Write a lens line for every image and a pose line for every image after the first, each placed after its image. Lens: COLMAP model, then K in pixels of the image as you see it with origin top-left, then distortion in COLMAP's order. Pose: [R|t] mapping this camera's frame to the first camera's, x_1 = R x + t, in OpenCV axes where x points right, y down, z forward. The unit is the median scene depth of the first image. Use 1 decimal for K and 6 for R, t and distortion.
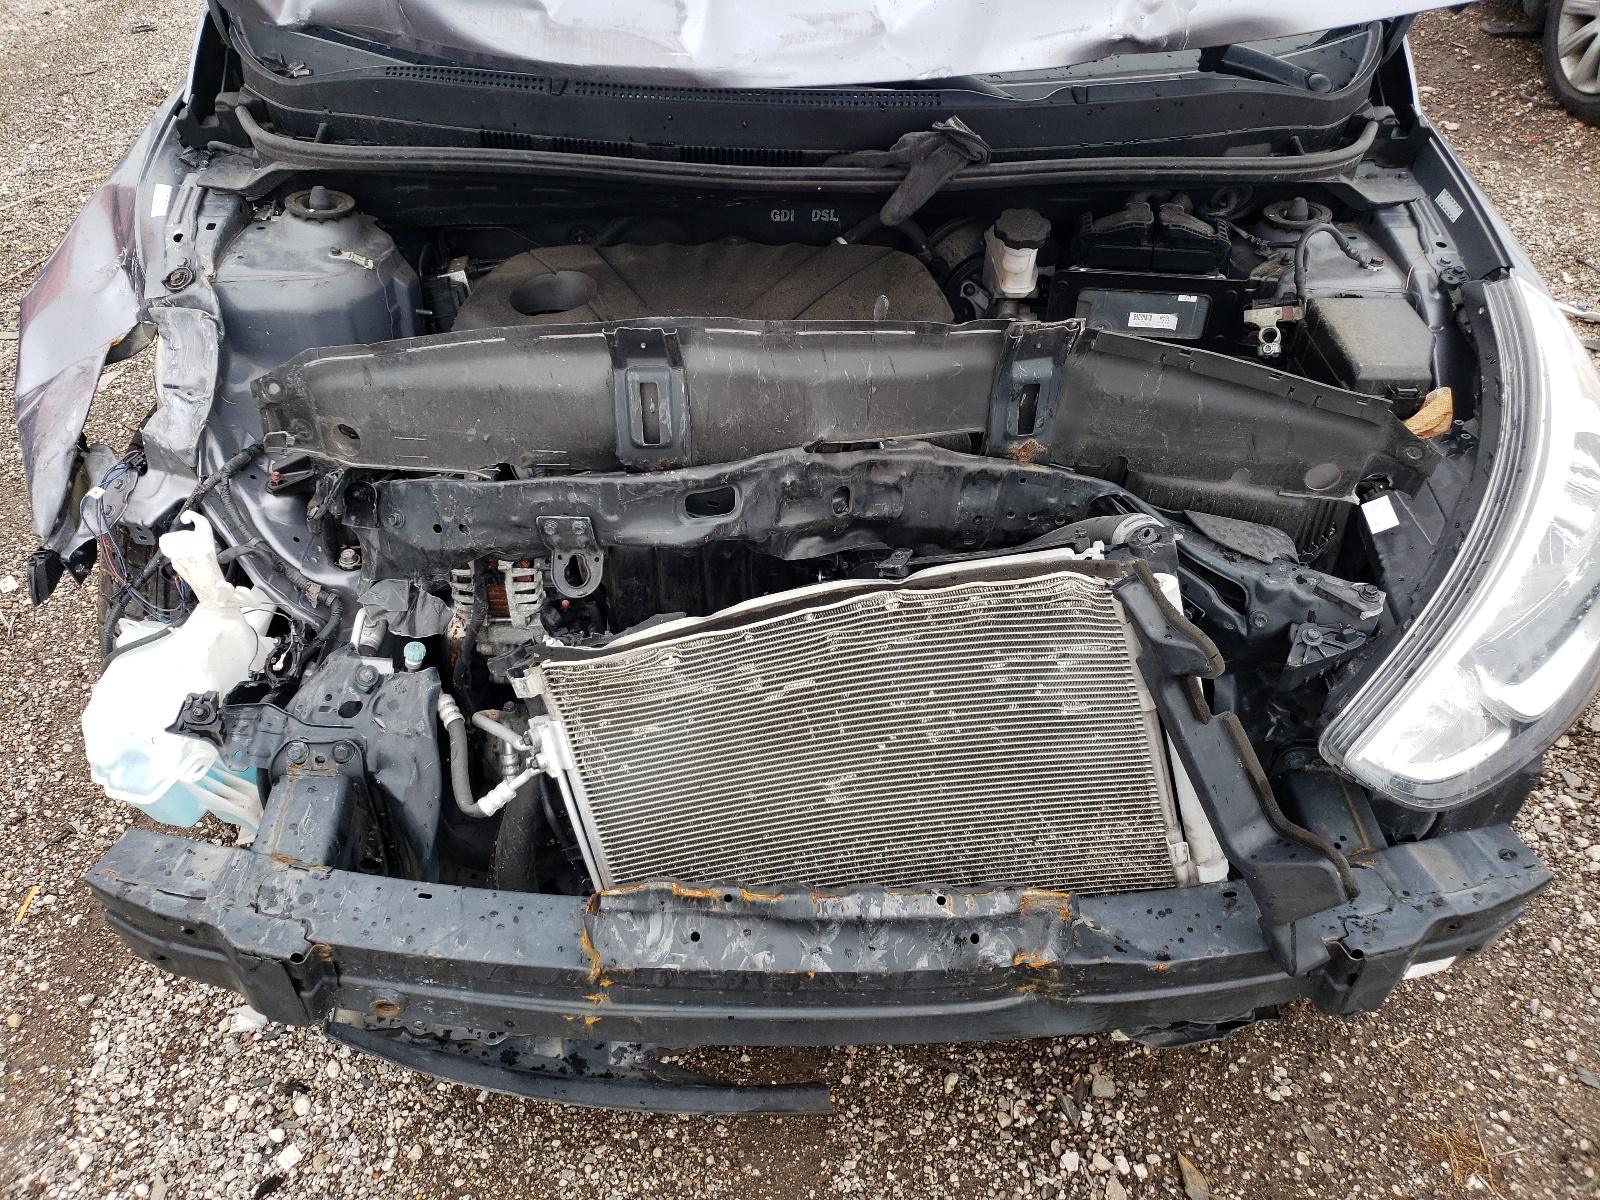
lens RADIAL K [[1302.8, 0, 800.0], [0, 1302.8, 600.0], [0, 0, 1]] dist [-0.001356, 0.002409]
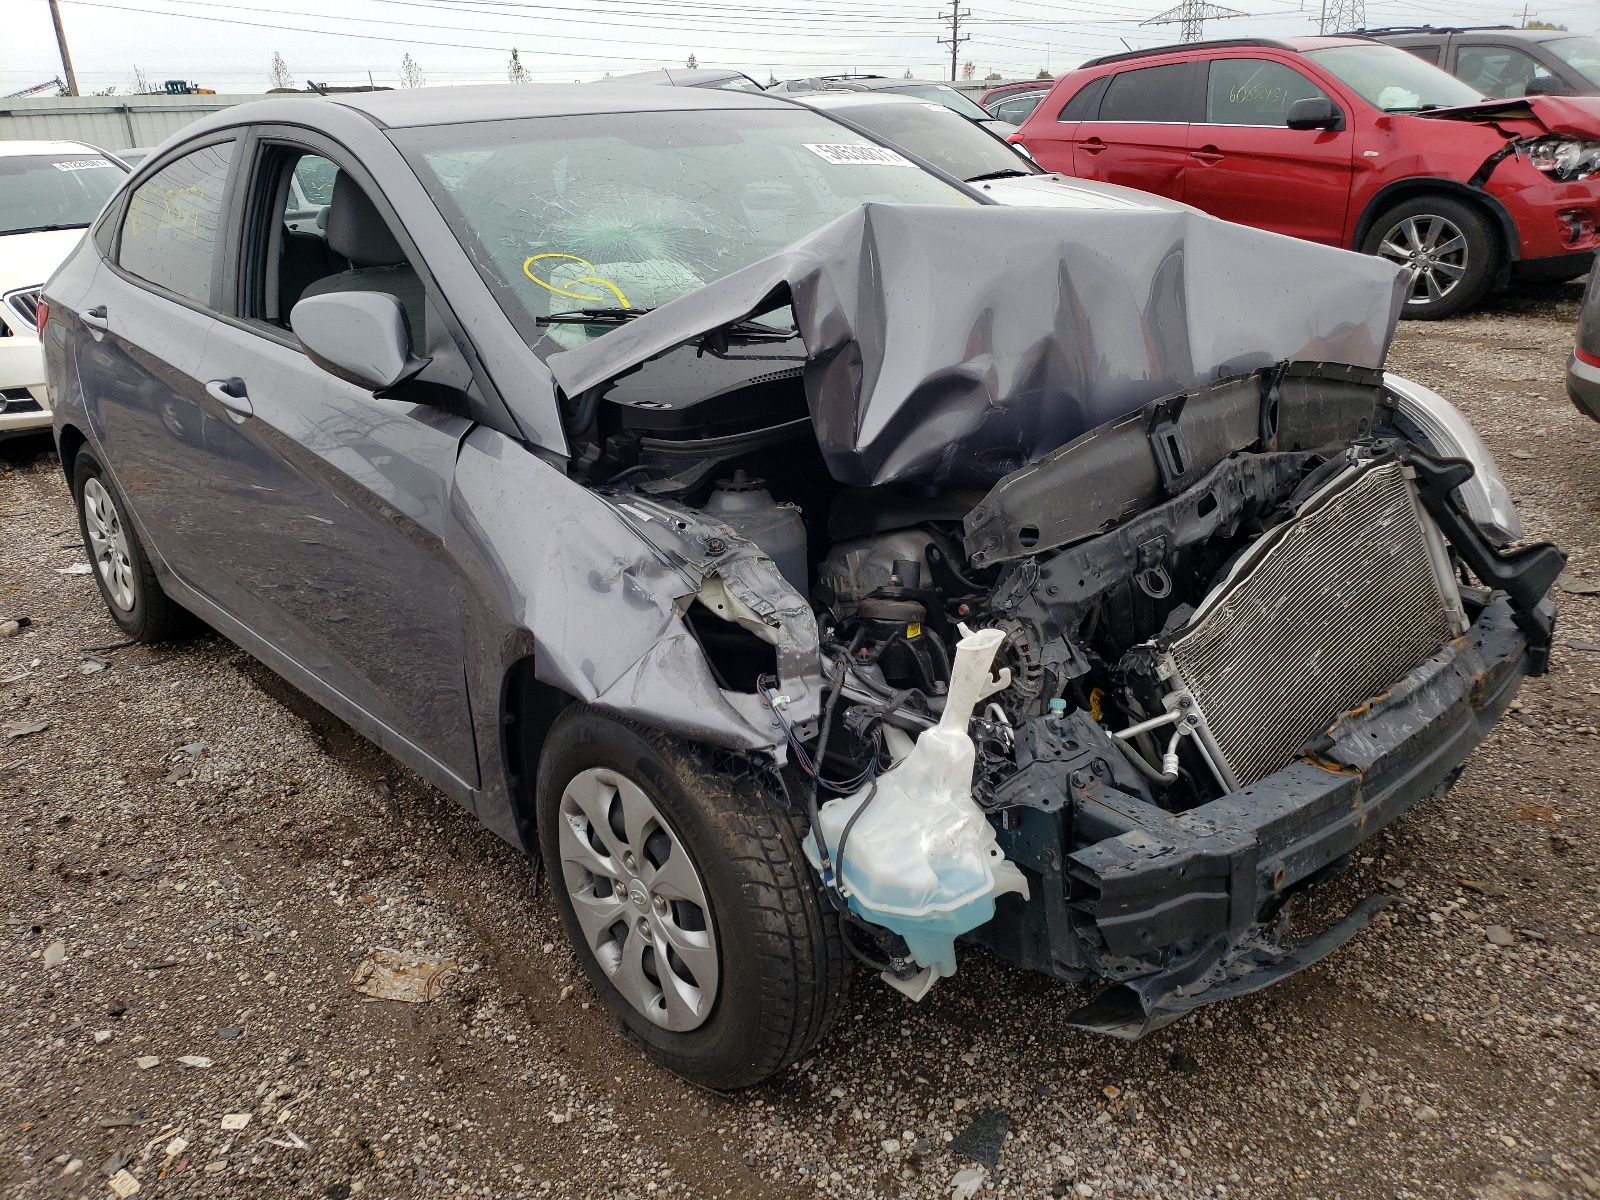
lens RADIAL K [[1302.8, 0, 800.0], [0, 1302.8, 600.0], [0, 0, 1]] dist [-0.001356, 0.002409]
pose [[0.737453, -0.278464, 0.615321, -1.131401], [0.492705, 0.844942, -0.208120, 0.085735], [-0.461957, 0.456651, 0.760306, 0.062166]]
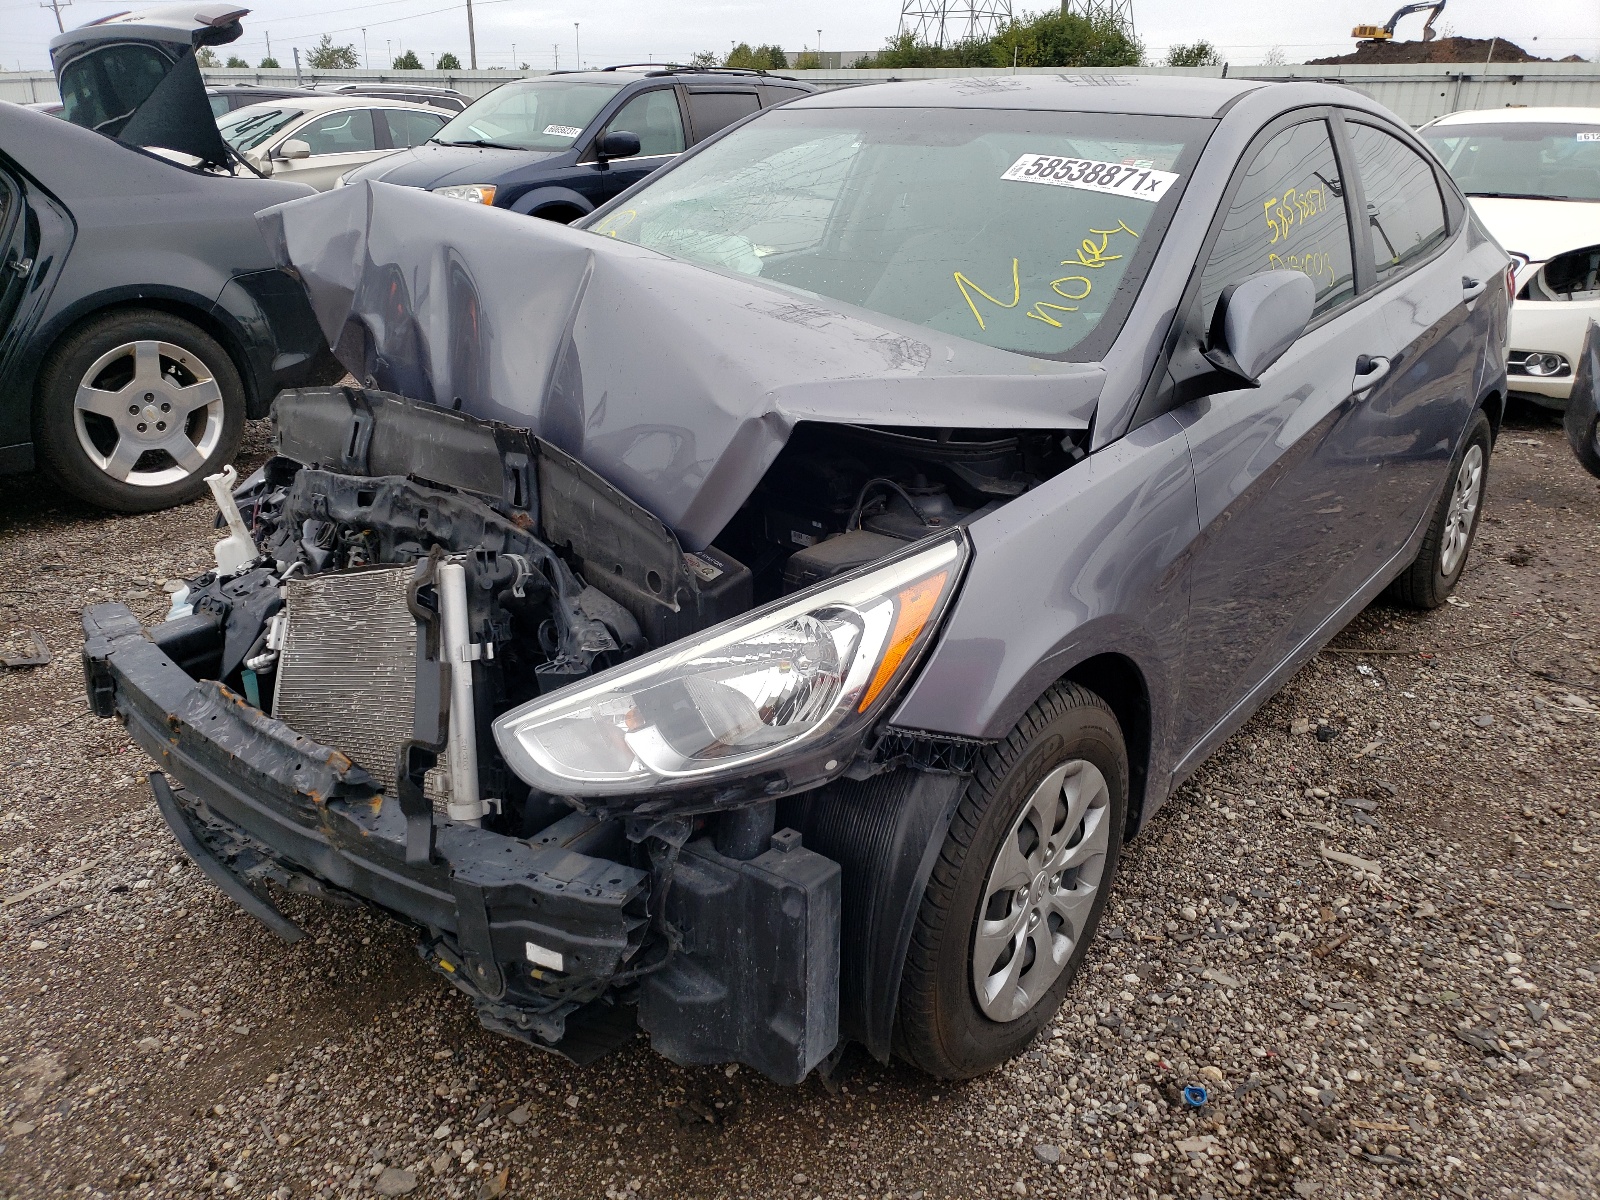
lens RADIAL K [[1302.8, 0, 800.0], [0, 1302.8, 600.0], [0, 0, 1]] dist [-0.001356, 0.002409]
pose [[0.759349, 0.225233, -0.610458, 1.114858], [-0.439088, 0.869740, -0.225285, 0.134781], [0.480198, 0.439115, 0.759334, 0.034363]]
